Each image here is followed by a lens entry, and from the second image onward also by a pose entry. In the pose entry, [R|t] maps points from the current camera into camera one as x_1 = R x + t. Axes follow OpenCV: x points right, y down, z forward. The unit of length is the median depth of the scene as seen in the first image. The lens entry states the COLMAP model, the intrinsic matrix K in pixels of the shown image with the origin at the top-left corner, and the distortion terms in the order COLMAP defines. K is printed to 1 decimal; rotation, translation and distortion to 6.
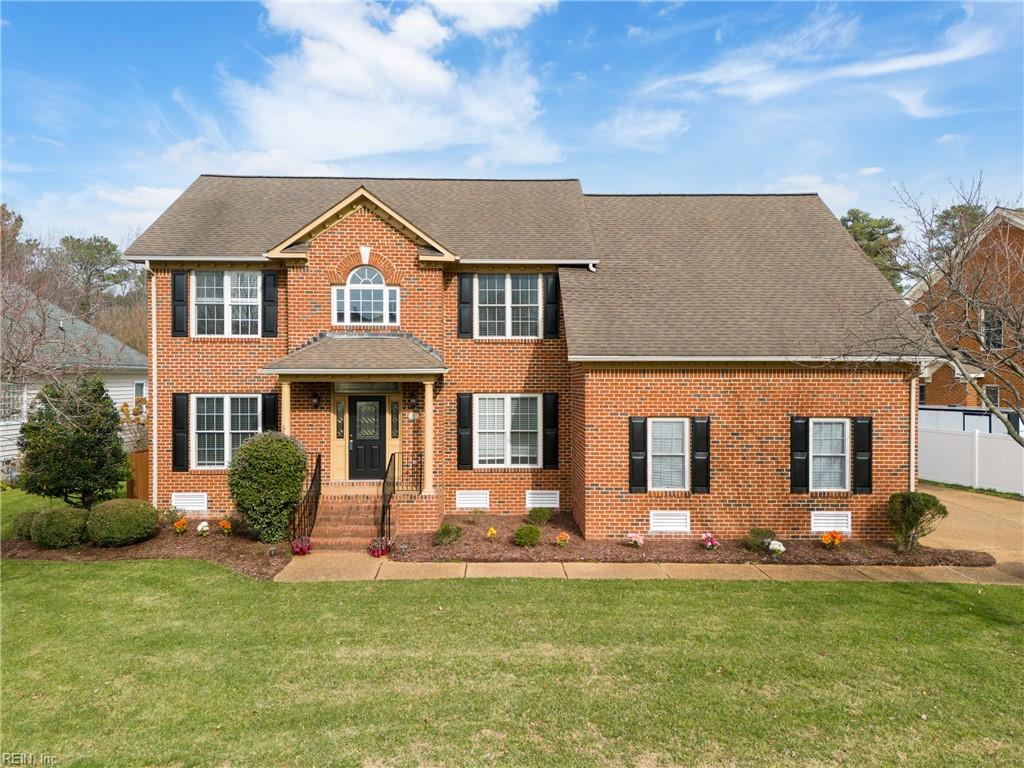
lens RADIAL K [[753.9, 0, 512.0], [0, 753.9, 384.0], [0, 0, 1]] dist [0.089505, -0.108496]
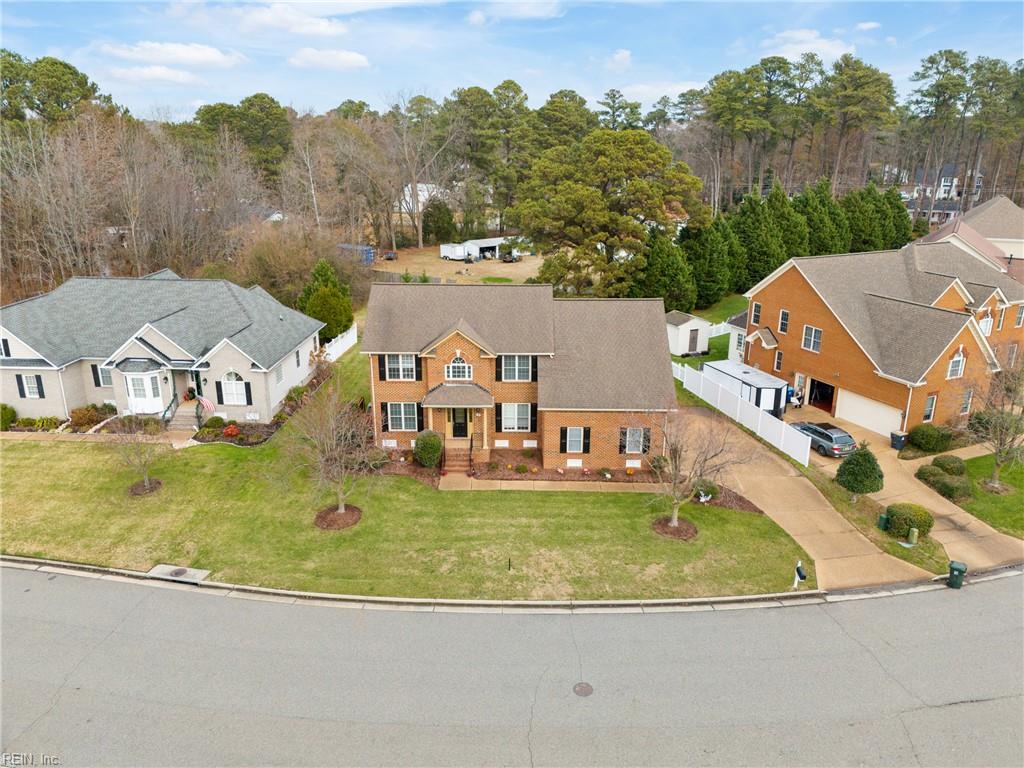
lens RADIAL K [[753.9, 0, 512.0], [0, 753.9, 384.0], [0, 0, 1]] dist [0.089505, -0.108496]
pose [[0.999663, 0.012366, -0.022834, 0.037760], [-0.004829, 0.952520, 0.304438, -0.836789], [0.025515, -0.304225, 0.952258, -1.377961]]
